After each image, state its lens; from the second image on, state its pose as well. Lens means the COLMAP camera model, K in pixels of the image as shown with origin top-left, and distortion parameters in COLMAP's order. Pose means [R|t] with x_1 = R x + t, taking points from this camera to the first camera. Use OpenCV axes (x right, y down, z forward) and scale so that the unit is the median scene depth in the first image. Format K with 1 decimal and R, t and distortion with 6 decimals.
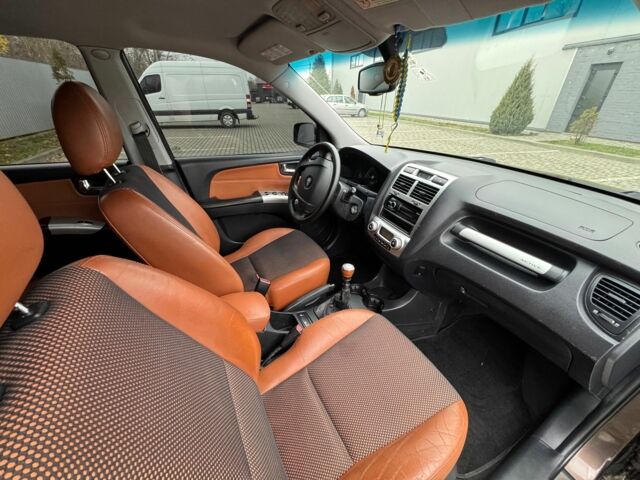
lens RADIAL K [[254.6, 0, 320.0], [0, 254.6, 240.0], [0, 0, 1]] dist [-0.002003, -0.000593]
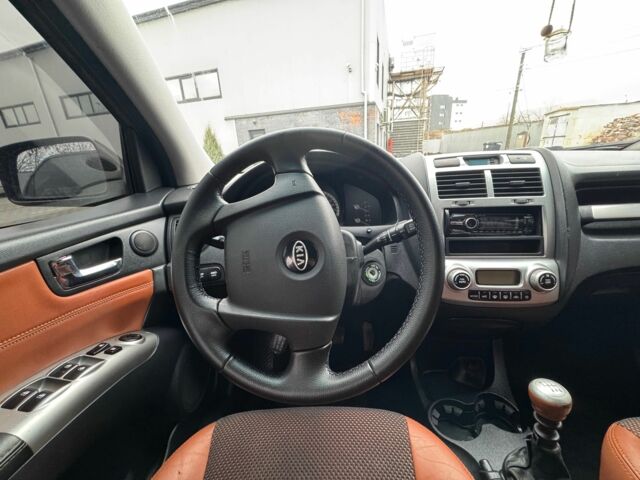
lens RADIAL K [[254.6, 0, 320.0], [0, 254.6, 240.0], [0, 0, 1]] dist [-0.002003, -0.000593]
pose [[0.508185, -0.311173, 0.803069, -0.305221], [0.476711, 0.878211, 0.038624, -0.269031], [-0.717283, 0.363203, 0.594633, 0.885379]]
